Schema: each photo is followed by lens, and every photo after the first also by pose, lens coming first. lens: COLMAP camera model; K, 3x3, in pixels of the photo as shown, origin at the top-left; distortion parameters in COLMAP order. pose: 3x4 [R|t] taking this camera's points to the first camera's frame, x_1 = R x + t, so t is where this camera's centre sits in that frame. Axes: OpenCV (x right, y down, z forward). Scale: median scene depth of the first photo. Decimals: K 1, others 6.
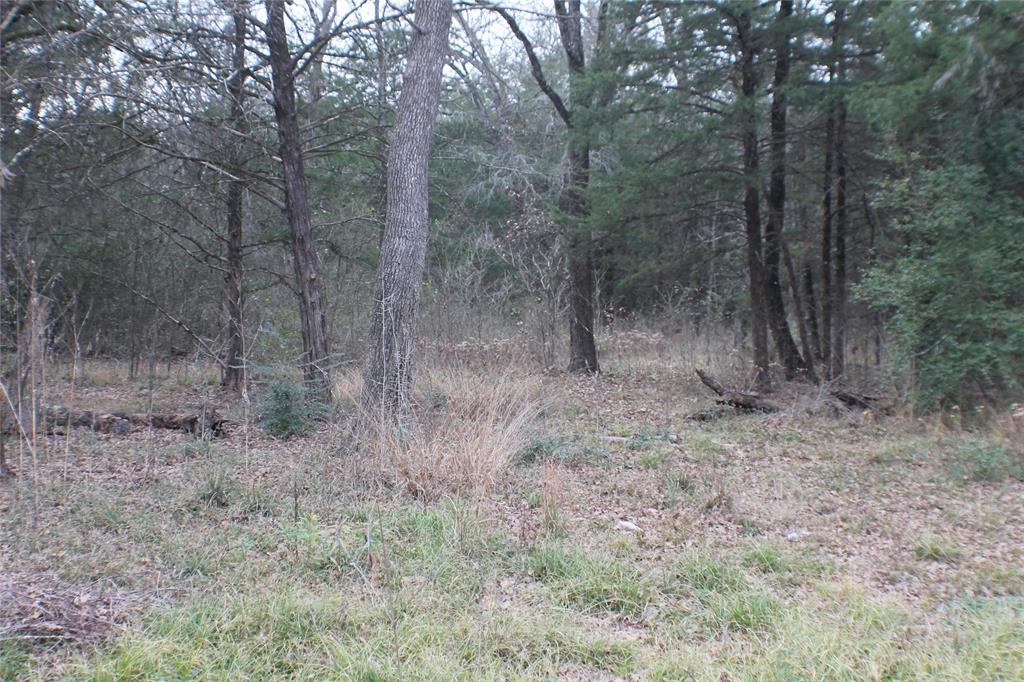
lens RADIAL K [[1394.7, 0, 519.4], [0, 1394.7, 332.6], [0, 0, 1]] dist [-0.131932, 0.000000]
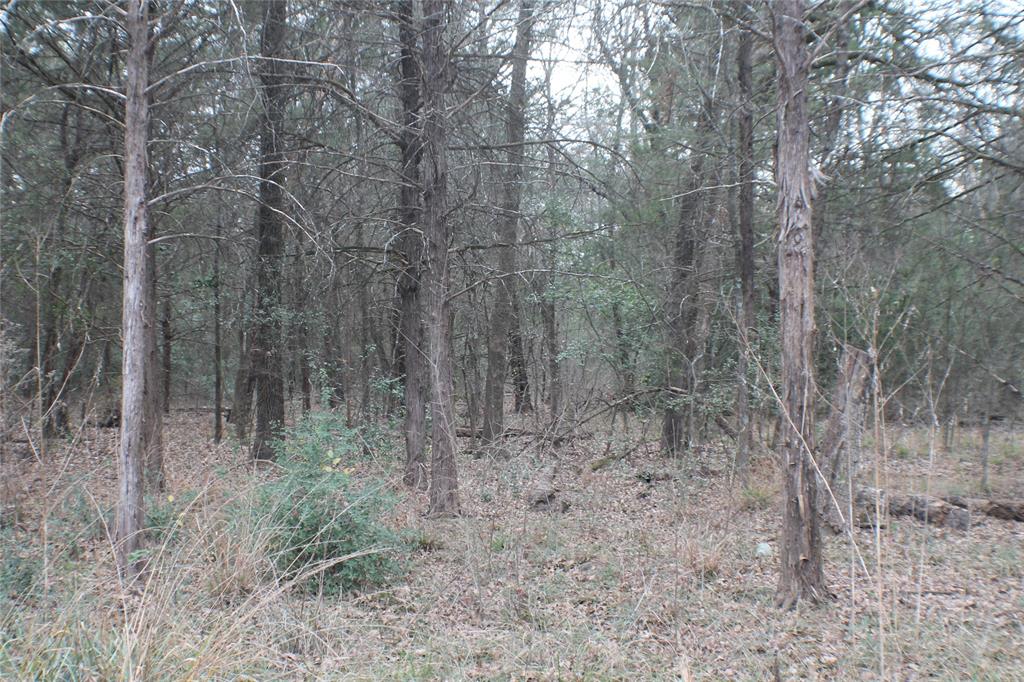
lens RADIAL K [[1394.7, 0, 511.2], [0, 1394.7, 340.4], [0, 0, 1]] dist [-0.131932, 0.000000]
pose [[0.849074, -0.027461, -0.527560, -0.101840], [0.007427, 0.999170, -0.040056, -0.002072], [0.528222, 0.030093, 0.848573, 0.233473]]
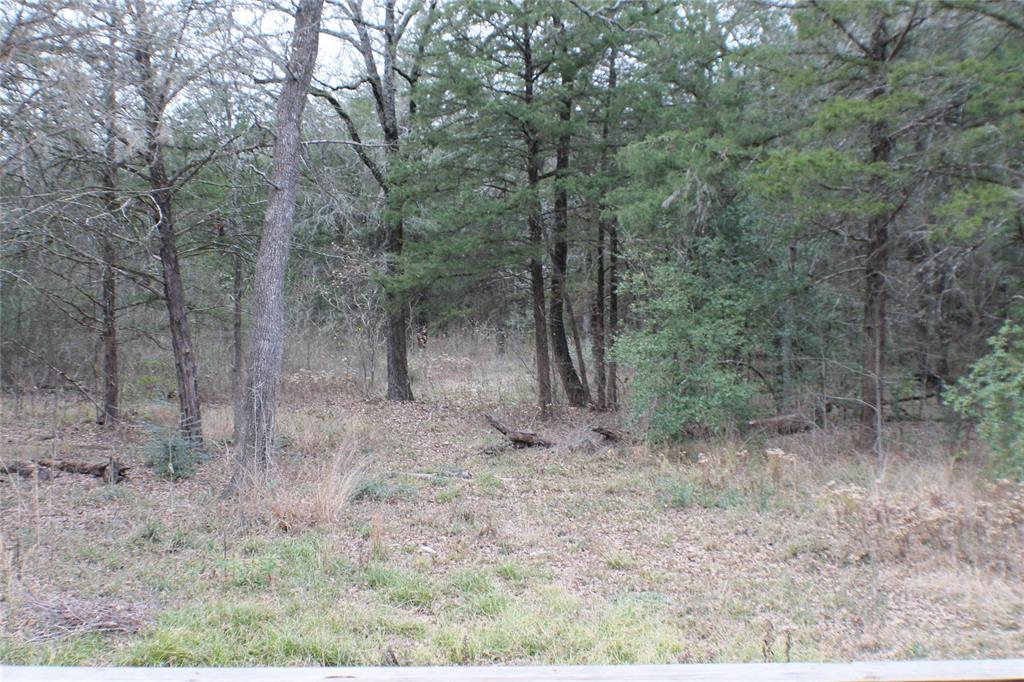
lens RADIAL K [[1394.7, 0, 508.8], [0, 1394.7, 347.9], [0, 0, 1]] dist [-0.131932, 0.000000]
pose [[0.992356, -0.009852, 0.123017, -0.013329], [0.007665, 0.999804, 0.018240, -0.076511], [-0.123172, -0.017158, 0.992237, -0.367353]]
